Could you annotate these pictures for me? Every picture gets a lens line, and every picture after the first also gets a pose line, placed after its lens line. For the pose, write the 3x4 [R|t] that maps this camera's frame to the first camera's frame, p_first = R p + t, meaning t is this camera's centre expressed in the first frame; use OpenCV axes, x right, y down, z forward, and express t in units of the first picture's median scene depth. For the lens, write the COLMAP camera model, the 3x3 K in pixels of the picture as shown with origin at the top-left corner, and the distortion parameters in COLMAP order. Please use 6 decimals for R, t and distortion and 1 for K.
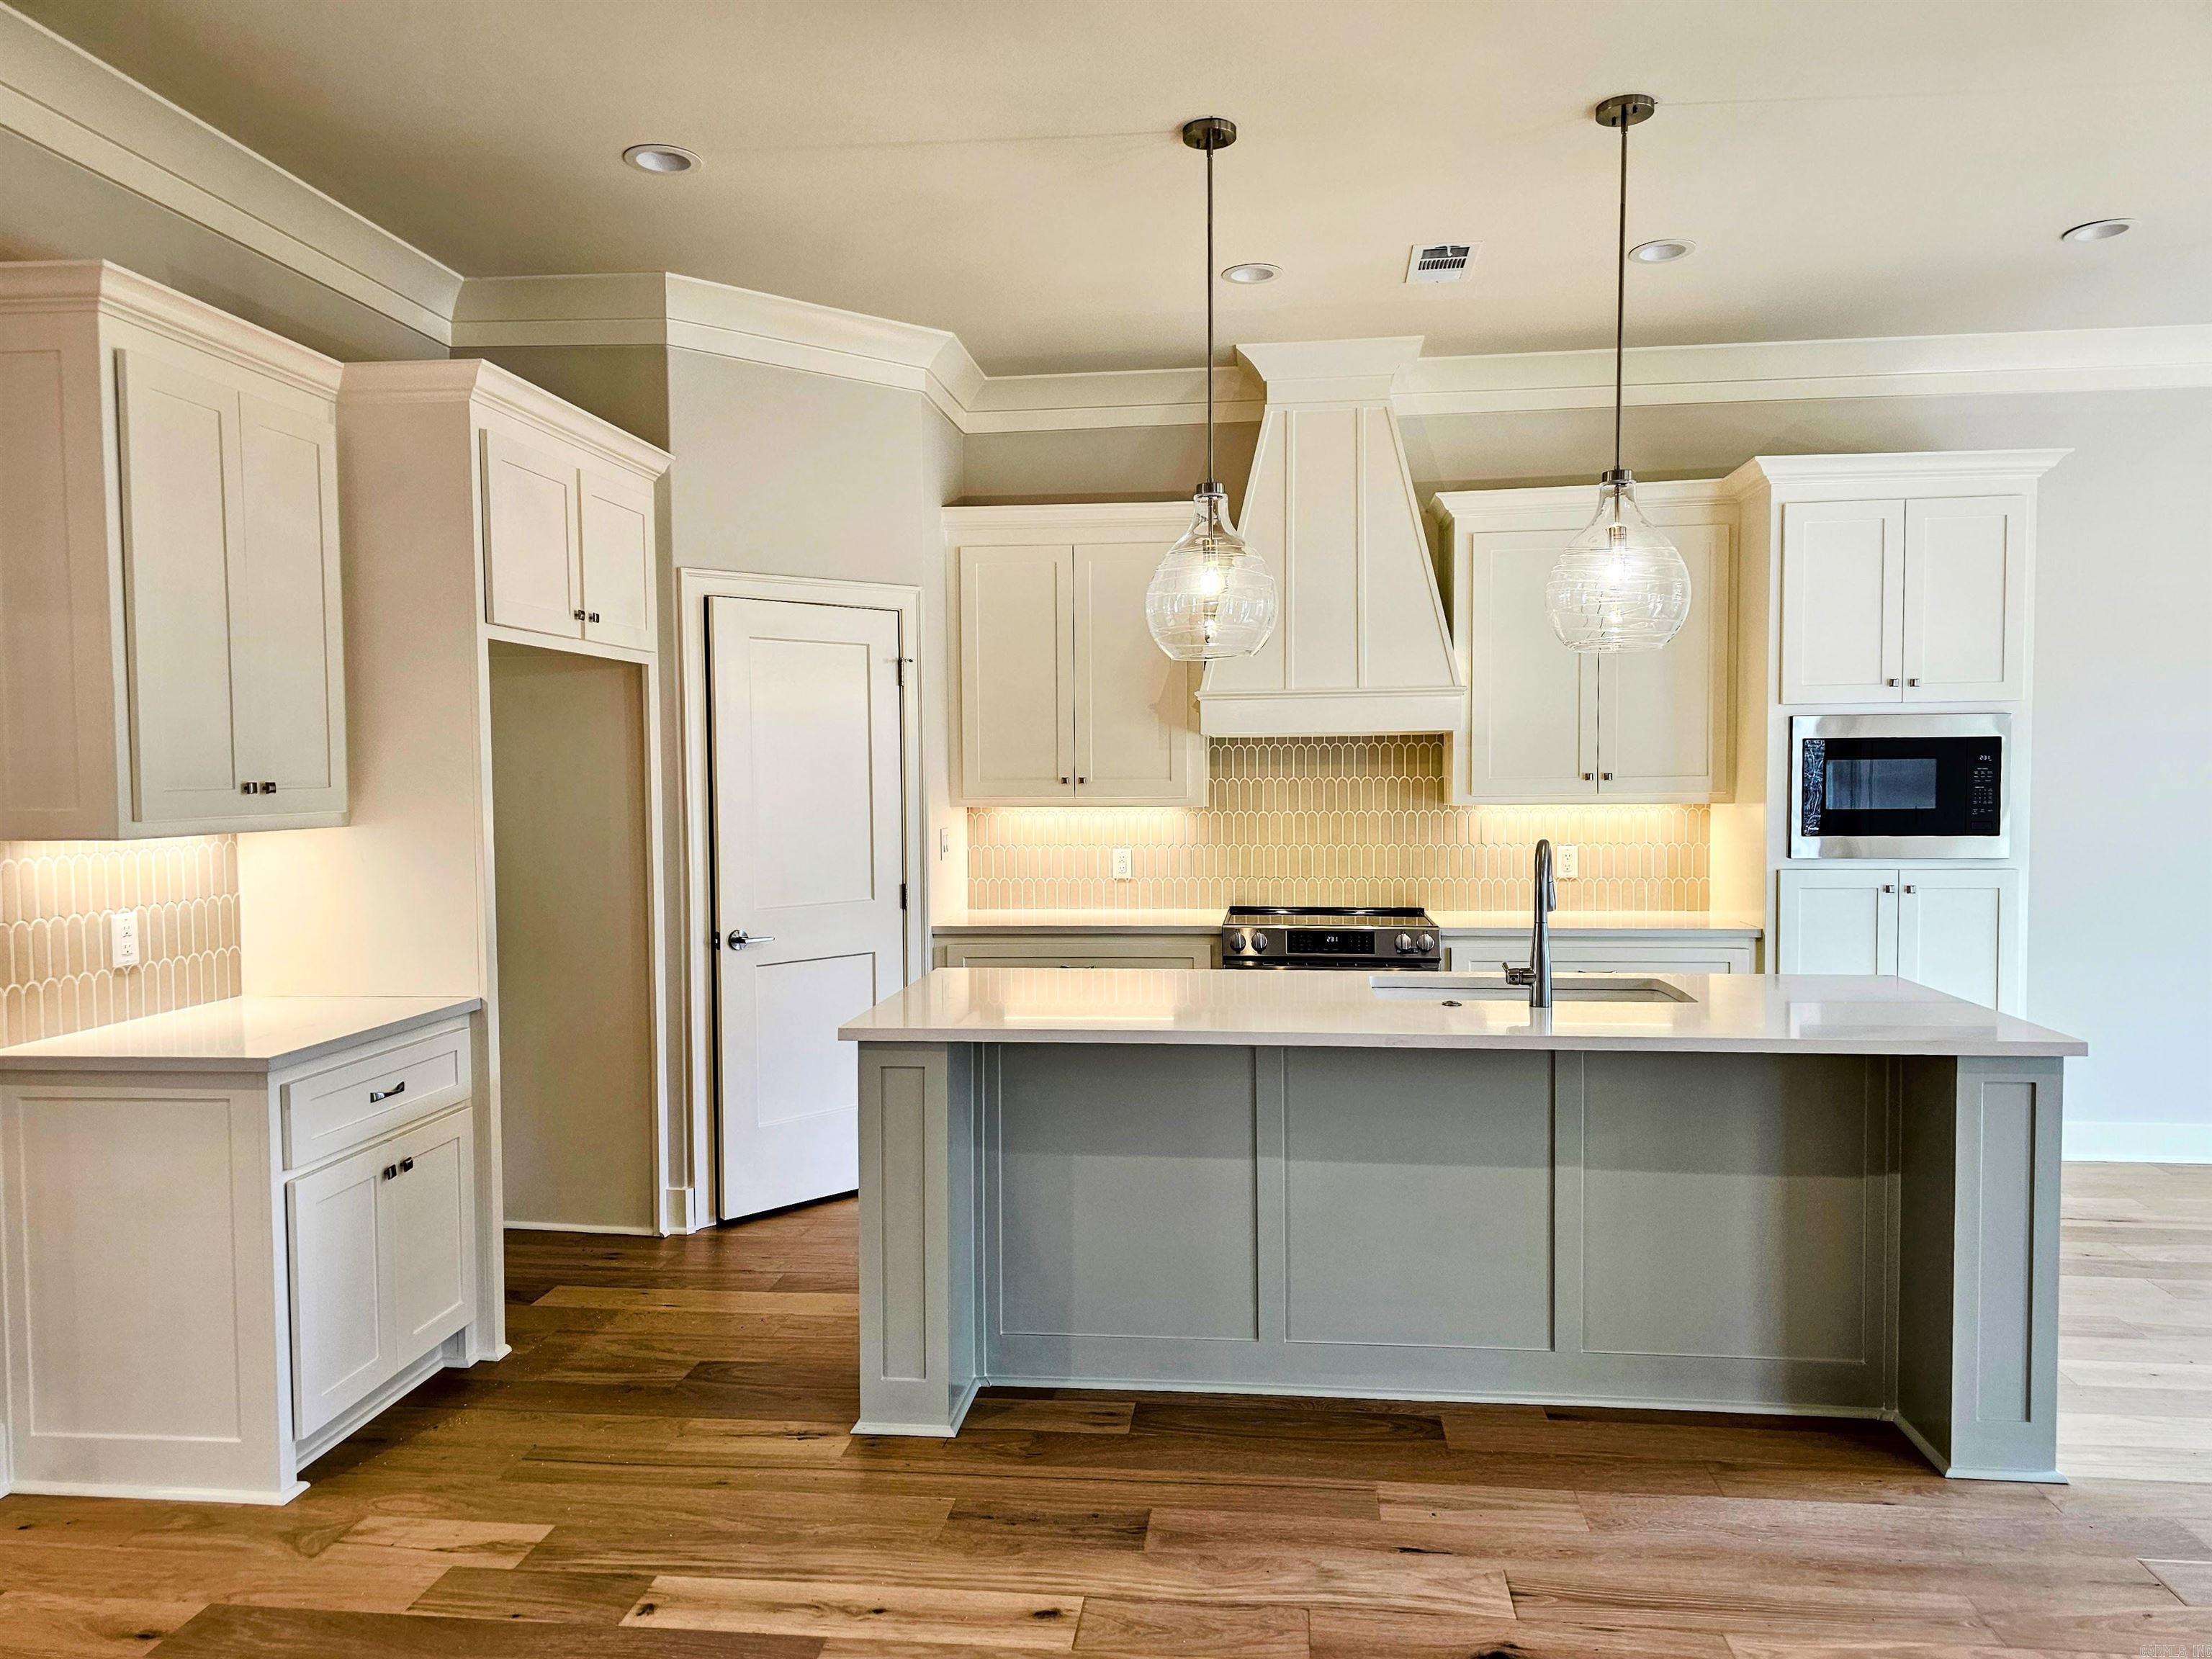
lens RADIAL K [[1491.0, 0, 1109.8], [0, 1491.0, 832.9], [0, 0, 1]] dist [0.054010, -0.052704]
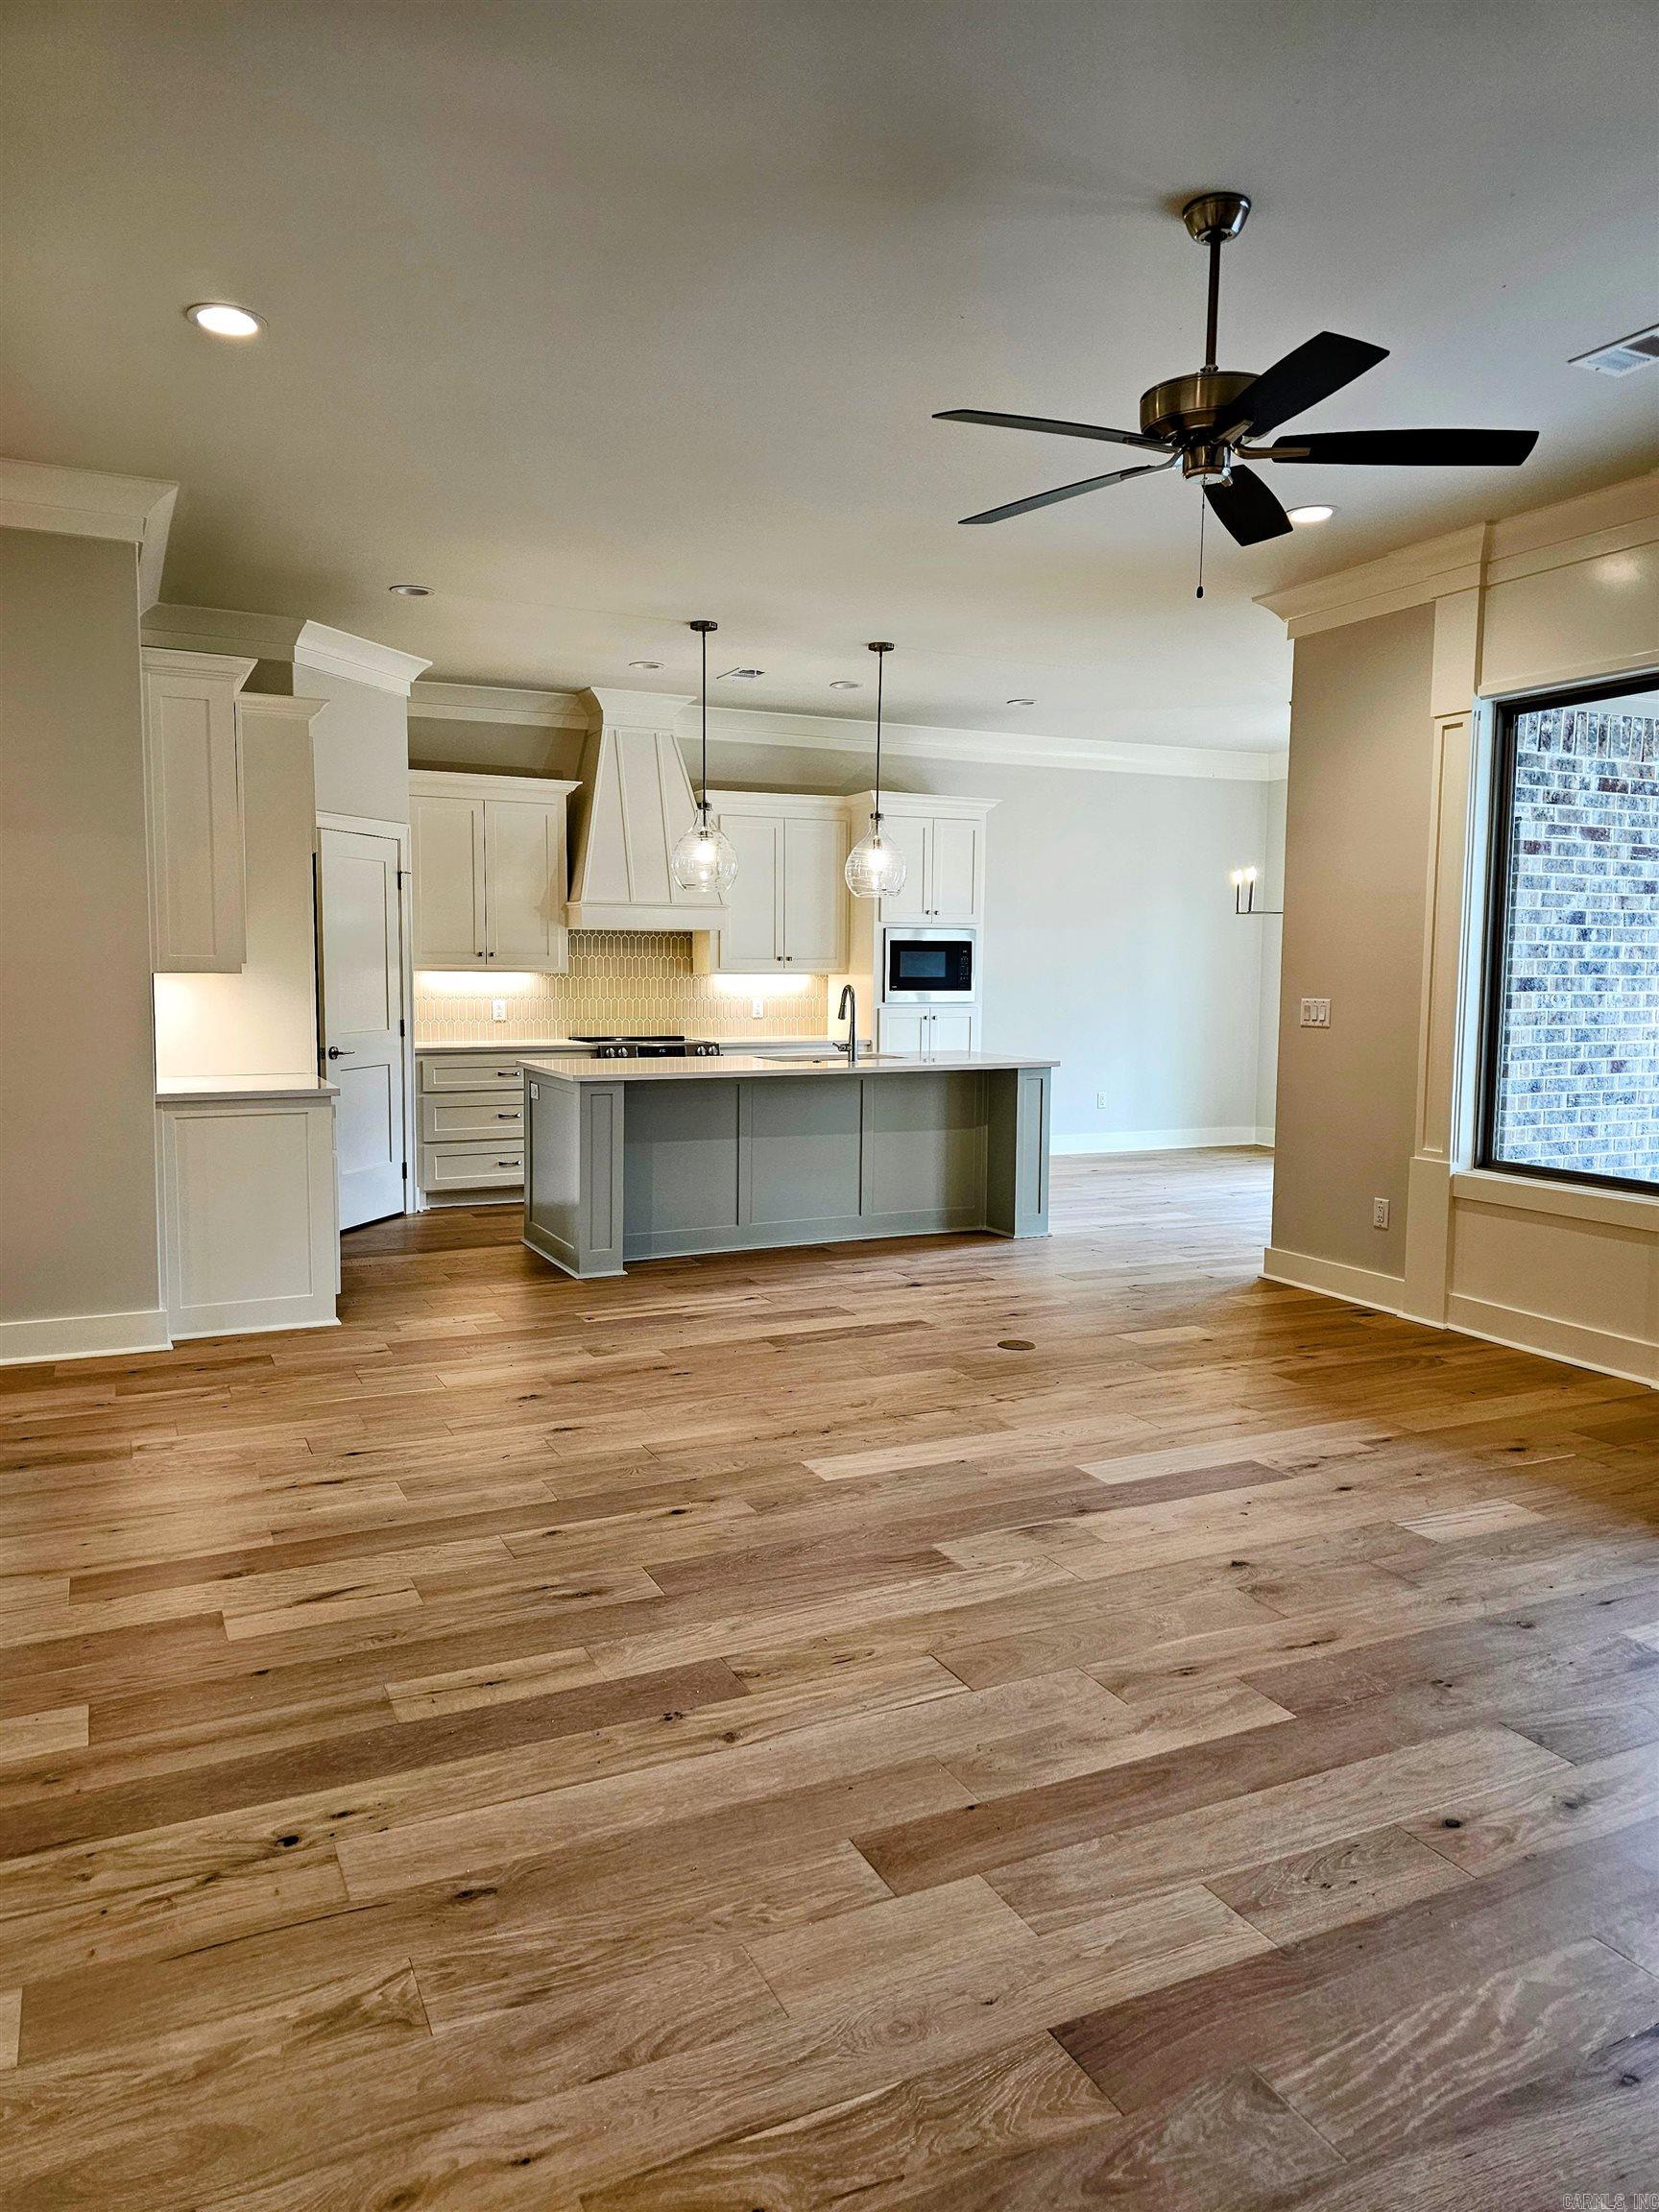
lens RADIAL K [[1491.0, 0, 824.1], [0, 1491.0, 1087.8], [0, 0, 1]] dist [0.054010, -0.052704]
pose [[0.837942, -0.030024, 0.544933, -0.644646], [0.008560, 0.999086, 0.041883, 0.045484], [-0.545692, -0.030431, 0.837433, -0.547143]]
